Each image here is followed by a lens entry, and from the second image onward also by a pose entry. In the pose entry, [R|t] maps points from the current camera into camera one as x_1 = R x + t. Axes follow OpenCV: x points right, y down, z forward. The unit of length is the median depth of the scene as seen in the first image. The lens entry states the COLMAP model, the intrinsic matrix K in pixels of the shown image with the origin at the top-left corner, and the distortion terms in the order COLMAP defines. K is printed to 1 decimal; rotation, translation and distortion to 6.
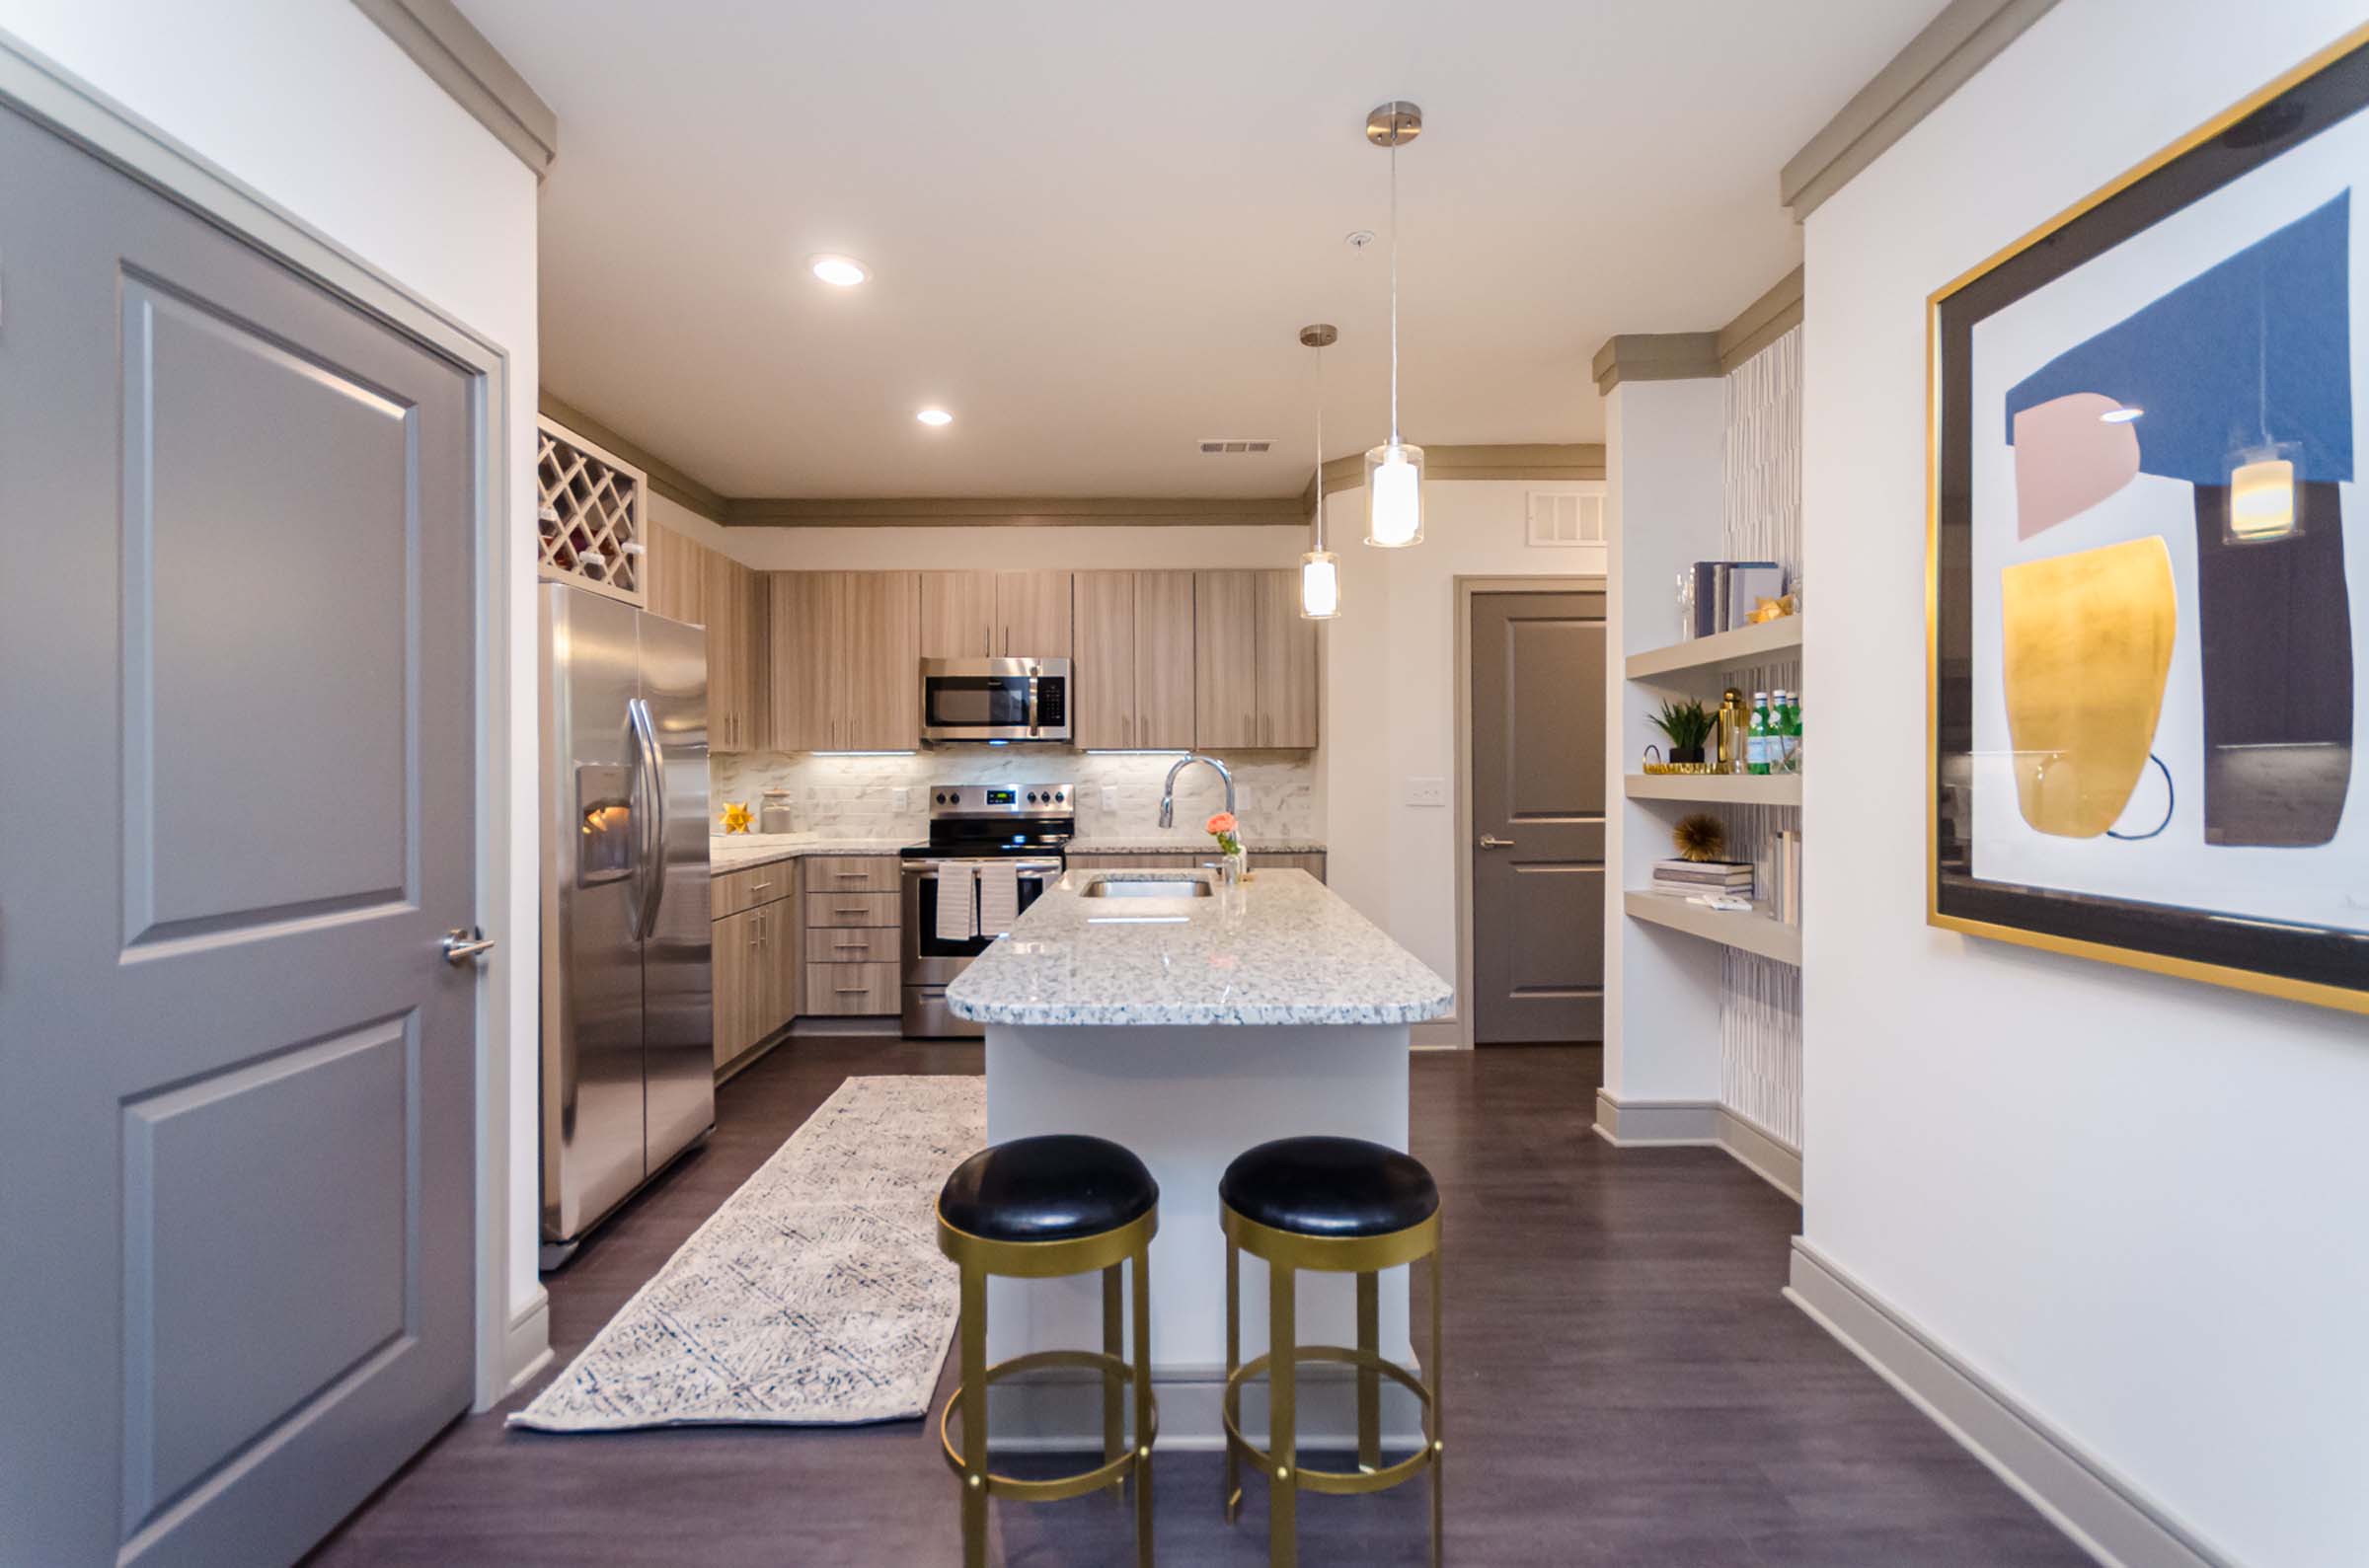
lens RADIAL K [[1021.5, 0, 1178.3], [0, 1021.5, 779.7], [0, 0, 1]] dist [0.001489, -0.000013]
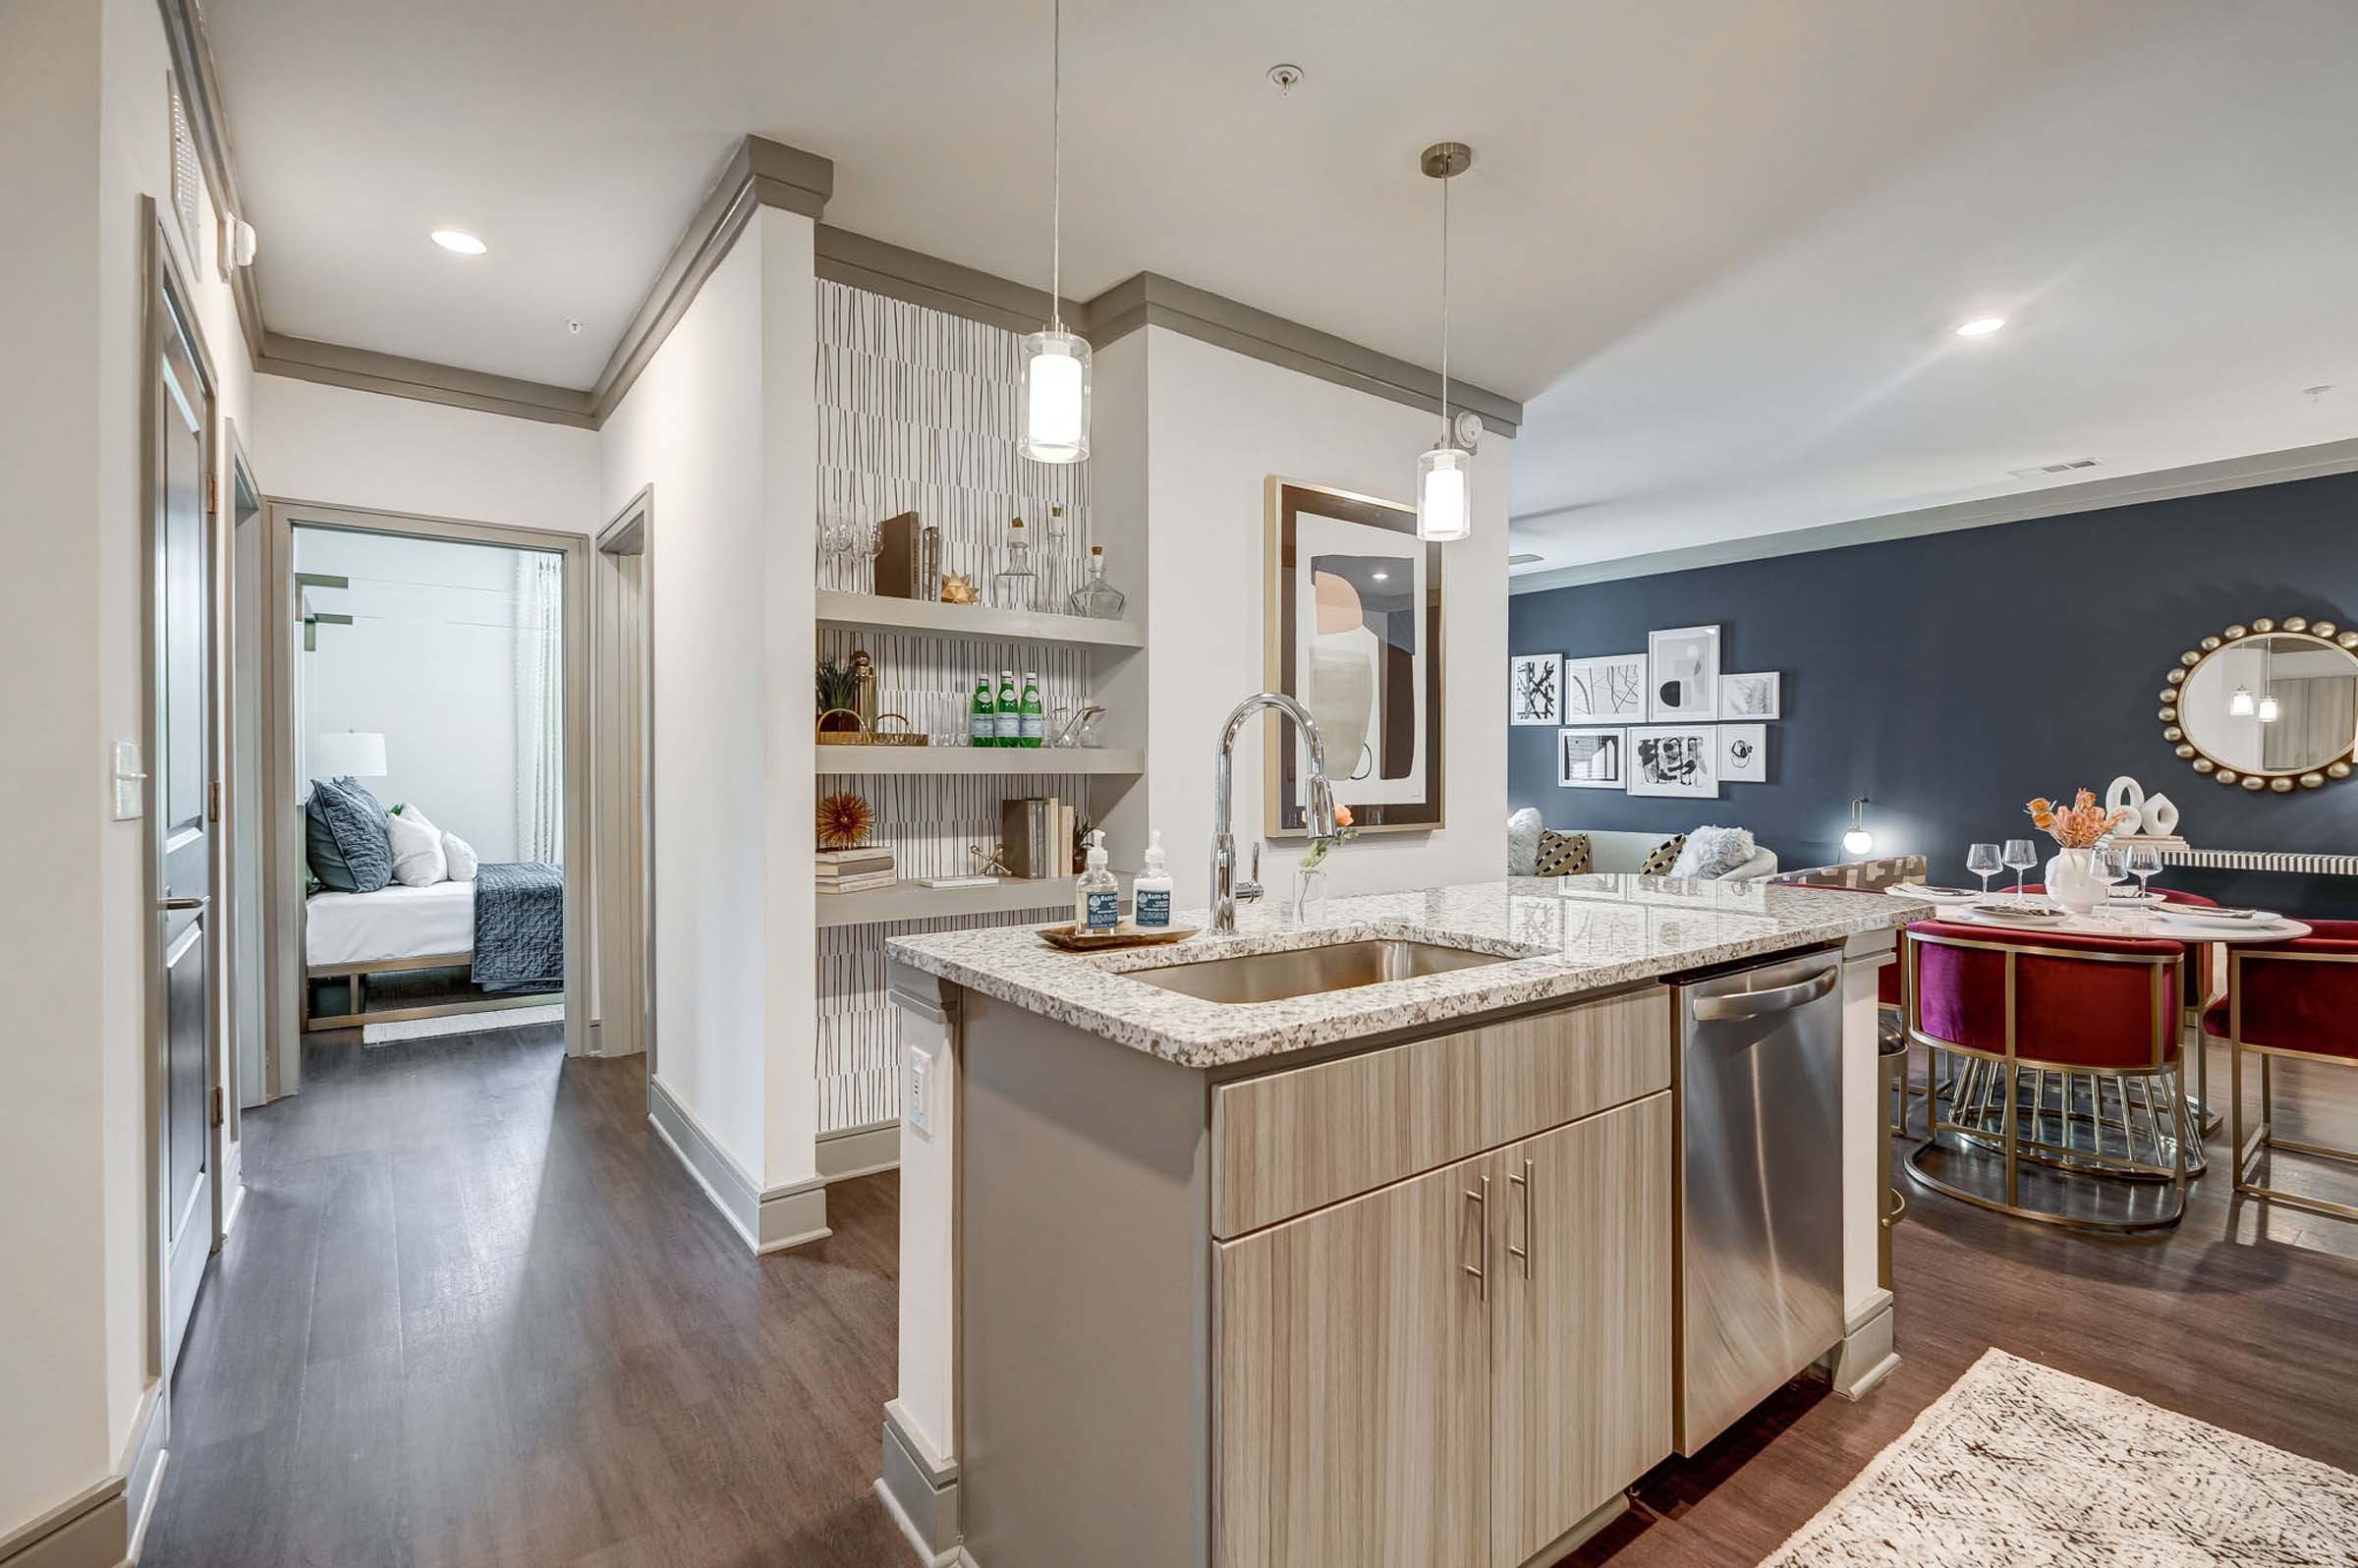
lens RADIAL K [[1067.0, 0, 1175.5], [0, 1067.0, 774.9], [0, 0, 1]] dist [-0.042979, -0.000049]
pose [[-0.595089, 0.005255, 0.803642, -0.440247], [0.004788, 0.999984, -0.002993, 0.029783], [-0.803645, 0.002067, -0.595105, 1.588091]]
